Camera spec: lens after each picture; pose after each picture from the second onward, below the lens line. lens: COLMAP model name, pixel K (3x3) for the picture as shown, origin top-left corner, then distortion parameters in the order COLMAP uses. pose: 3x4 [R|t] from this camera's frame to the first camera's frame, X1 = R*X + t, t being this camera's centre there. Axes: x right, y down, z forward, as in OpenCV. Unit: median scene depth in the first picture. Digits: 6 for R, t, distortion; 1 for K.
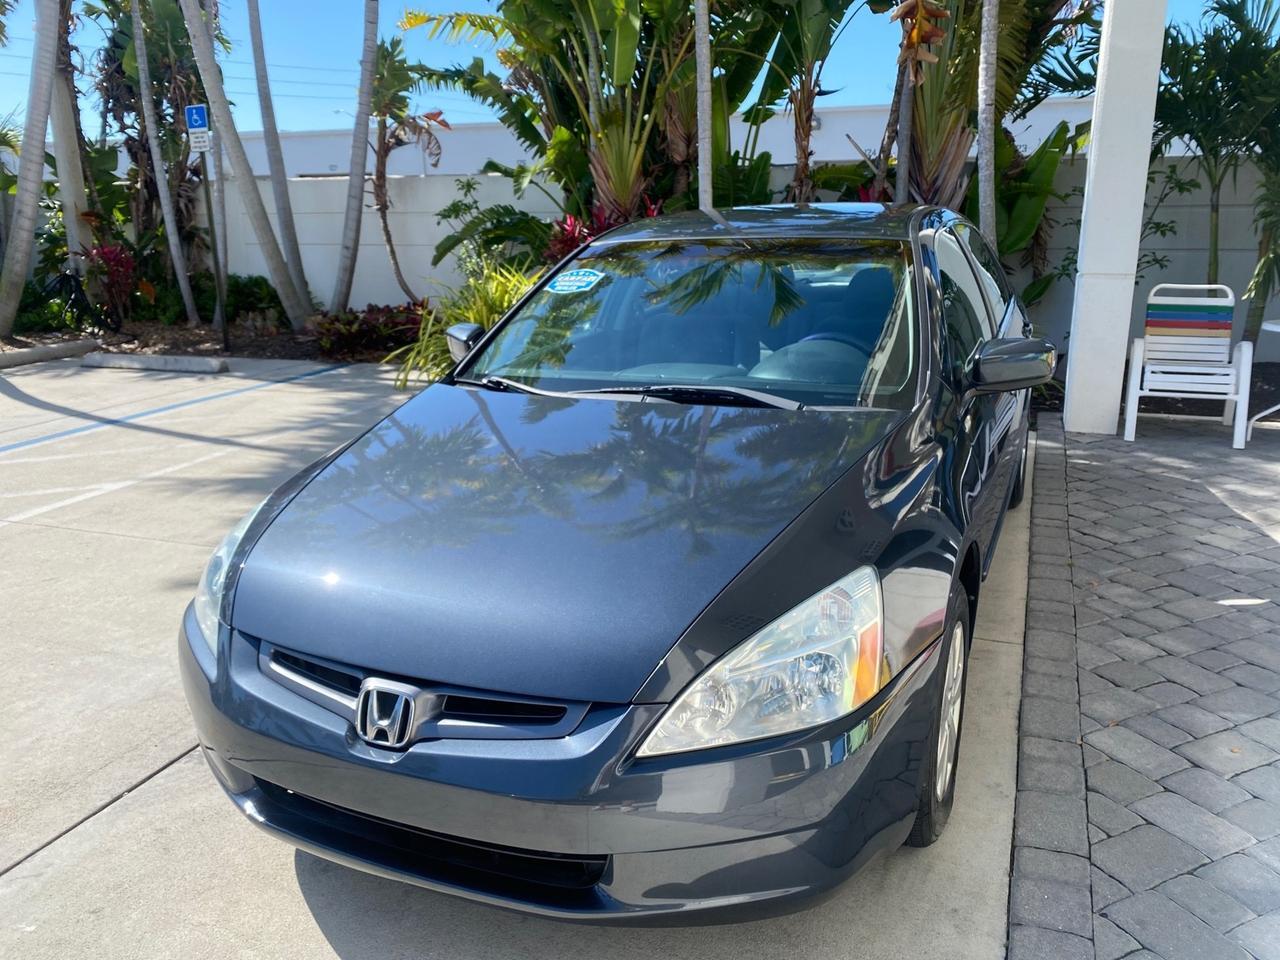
lens RADIAL K [[992.1, 0, 635.9], [0, 992.1, 468.8], [0, 0, 1]] dist [0.016317, -0.007108]
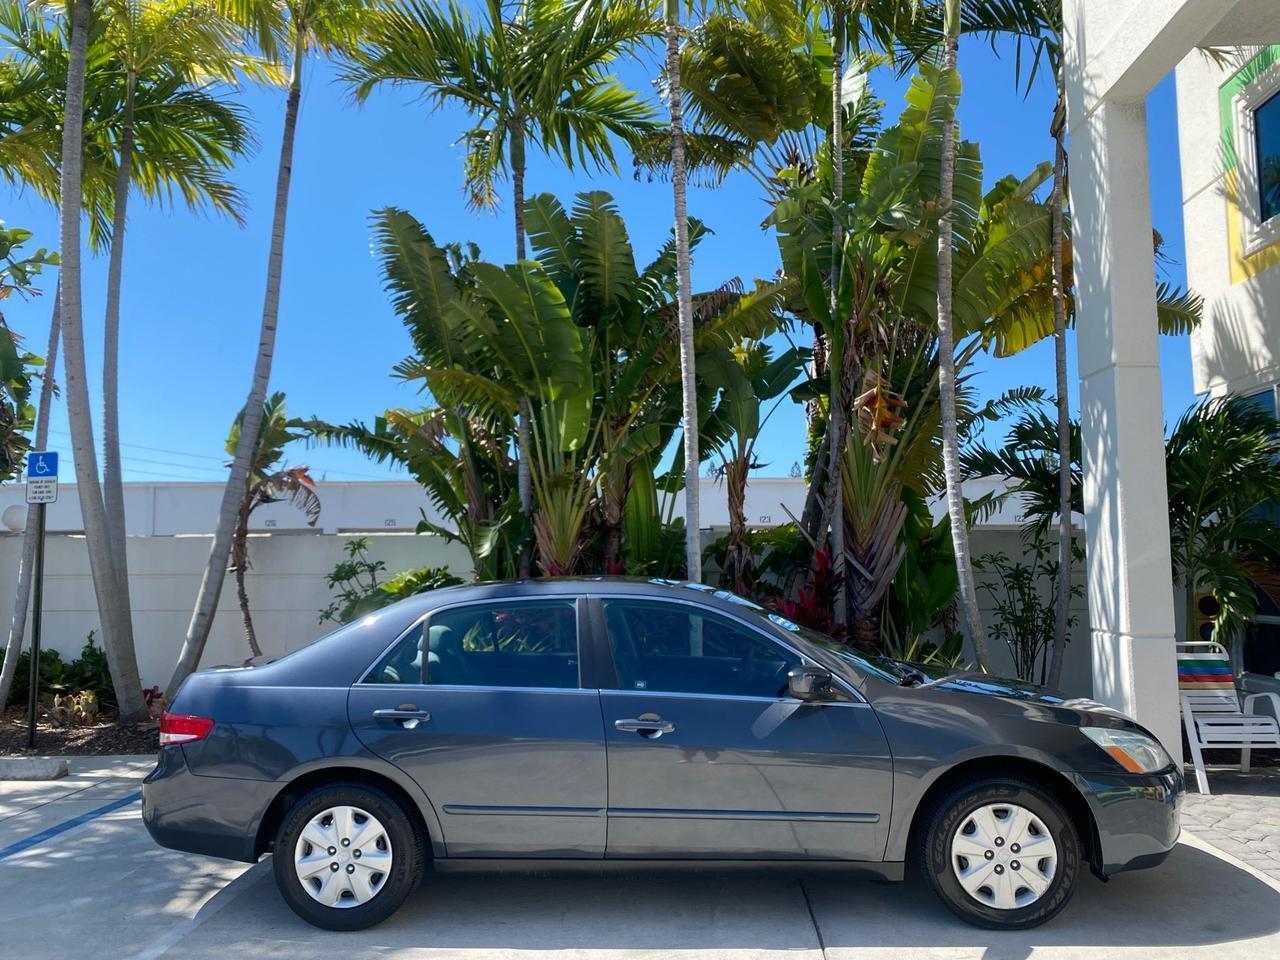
lens RADIAL K [[992.1, 0, 635.9], [0, 992.1, 468.8], [0, 0, 1]] dist [0.016317, -0.007108]
pose [[0.945295, 0.038658, 0.323919, -0.246773], [0.077748, 0.937642, -0.338795, -0.024019], [-0.316818, 0.345446, 0.883342, 0.097025]]
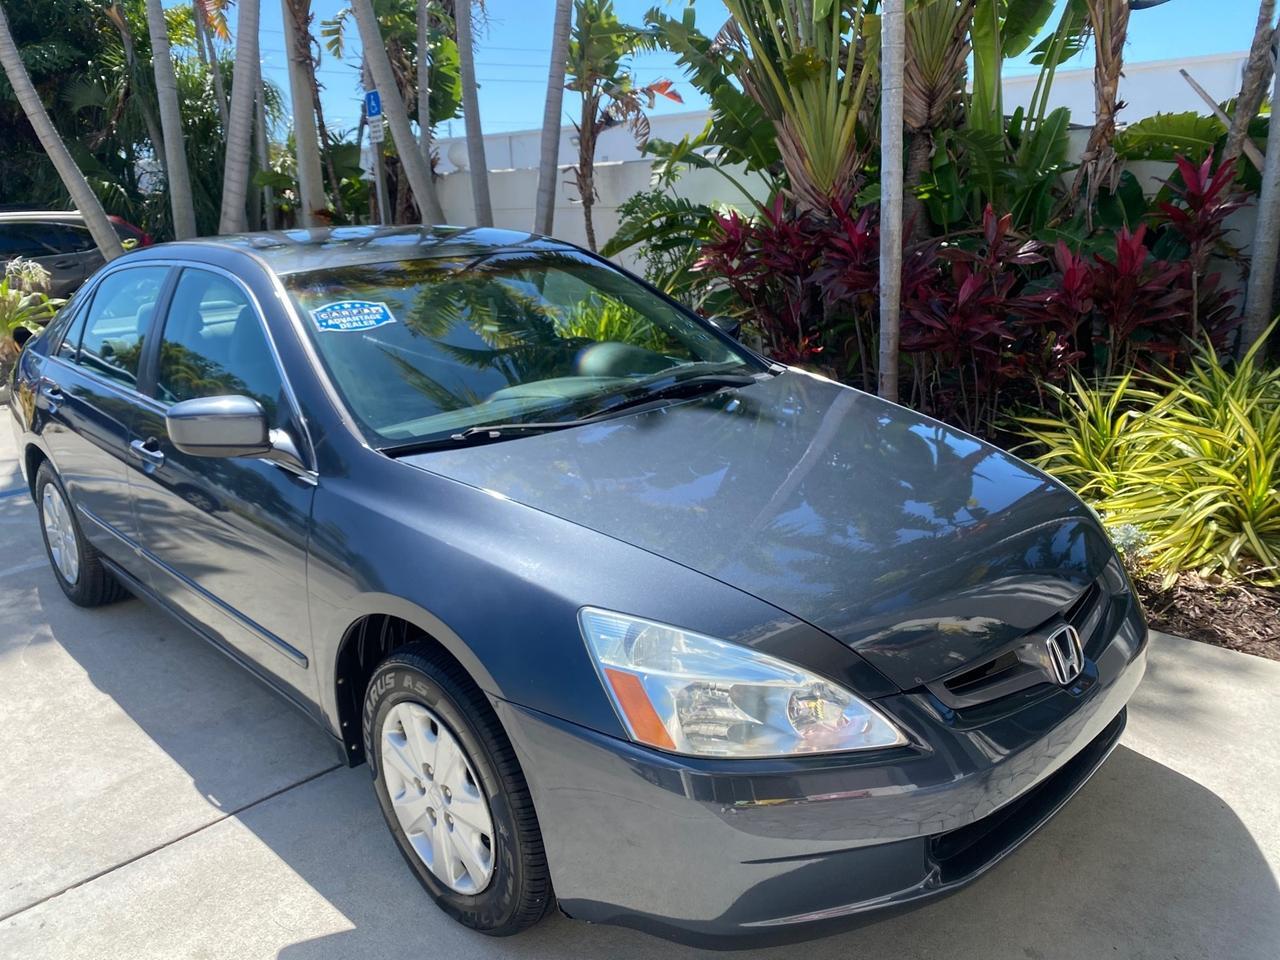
lens RADIAL K [[994.1, 0, 640.9], [0, 994.1, 472.1], [0, 0, 1]] dist [-0.003692, 0.012032]
pose [[0.919545, 0.087928, -0.383023, 0.146407], [-0.080522, 0.996125, 0.035359, -0.080667], [0.384648, -0.001673, 0.923062, 0.287791]]
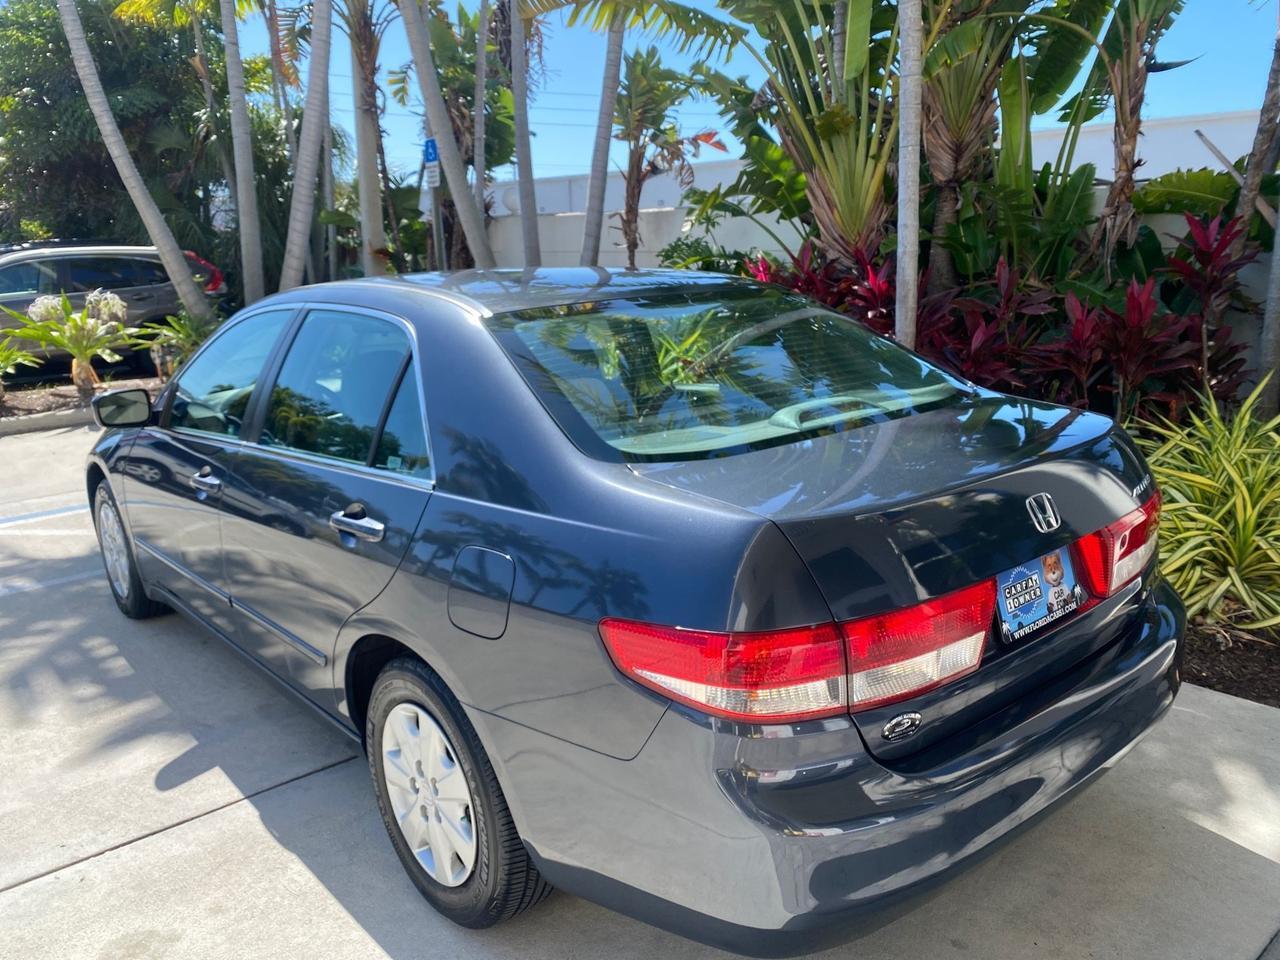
lens RADIAL K [[994.1, 0, 640.9], [0, 994.1, 472.1], [0, 0, 1]] dist [-0.003692, 0.012032]
pose [[0.895064, 0.098277, -0.434973, 0.172595], [-0.108413, 0.994105, 0.001520, -0.079385], [0.432558, 0.045796, 0.900442, 0.271442]]
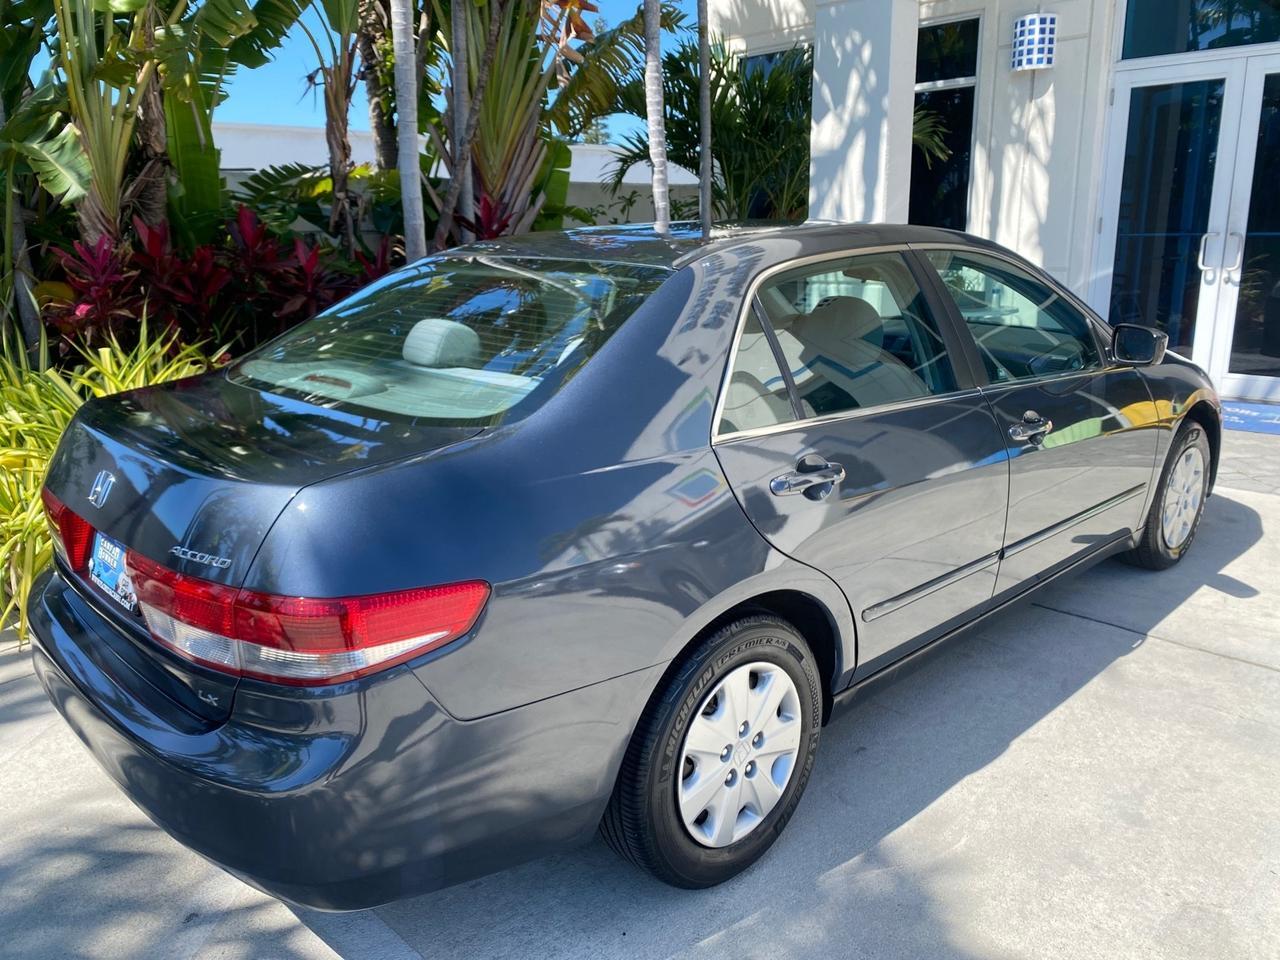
lens RADIAL K [[994.1, 0, 640.9], [0, 994.1, 472.1], [0, 0, 1]] dist [-0.003692, 0.012032]
pose [[0.406500, -0.213304, 0.888403, -0.411415], [0.246221, 0.961966, 0.118305, -0.113700], [-0.879848, 0.170652, 0.443559, 0.476872]]
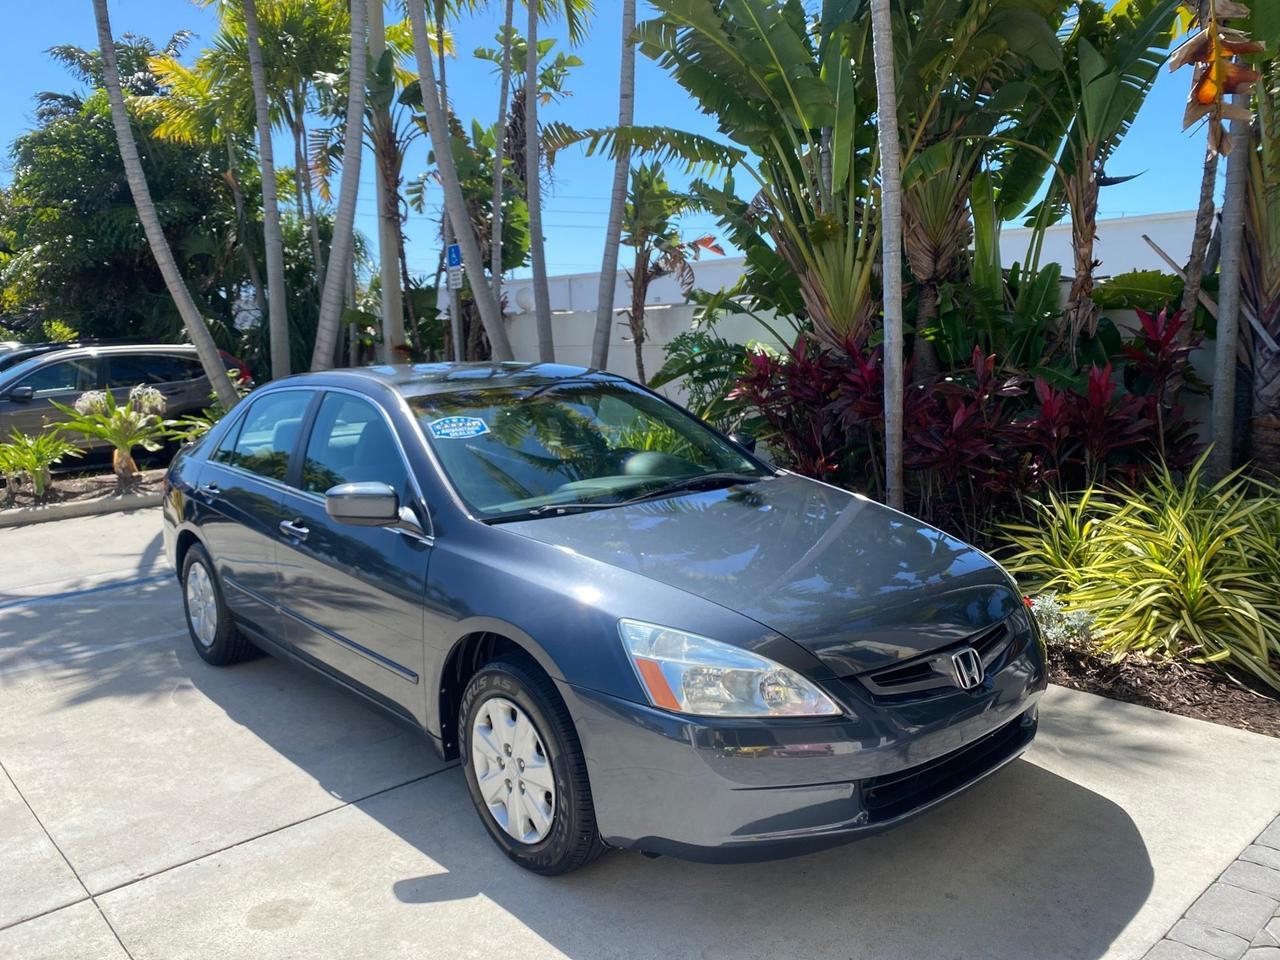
lens RADIAL K [[988.5, 0, 639.0], [0, 988.5, 471.0], [0, 0, 1]] dist [0.018347, -0.005414]
pose [[0.897022, 0.048723, -0.439292, 0.186721], [-0.098061, 0.991074, -0.090314, -0.065103], [0.430970, 0.124091, 0.893793, 0.213754]]
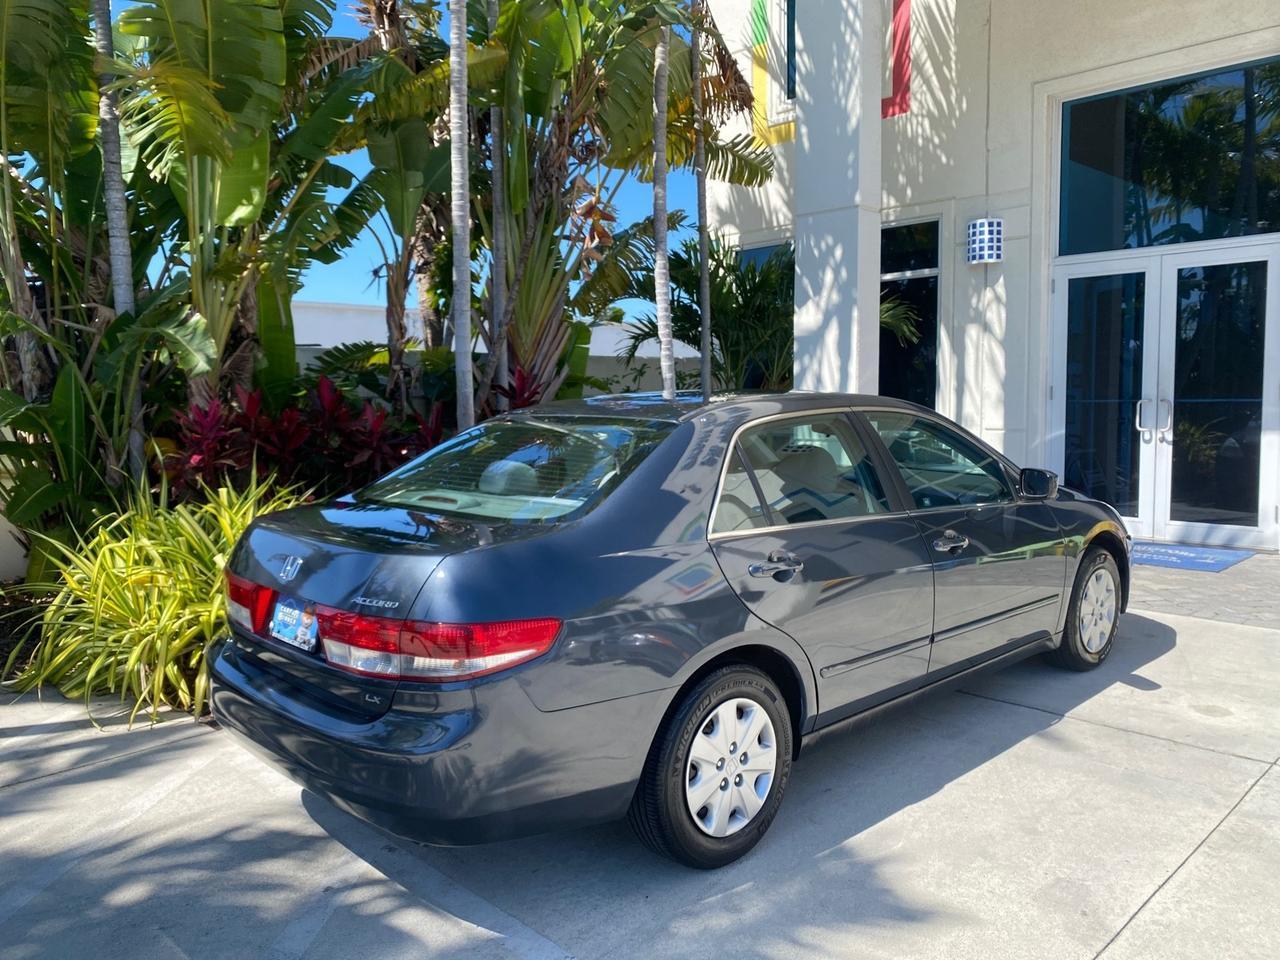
lens RADIAL K [[981.9, 0, 645.1], [0, 981.9, 482.7], [0, 0, 1]] dist [0.032657, -0.035101]
pose [[0.407660, -0.076106, 0.909957, -0.497566], [0.244739, 0.969168, -0.028585, -0.104172], [-0.879725, 0.234355, 0.413717, 0.444204]]
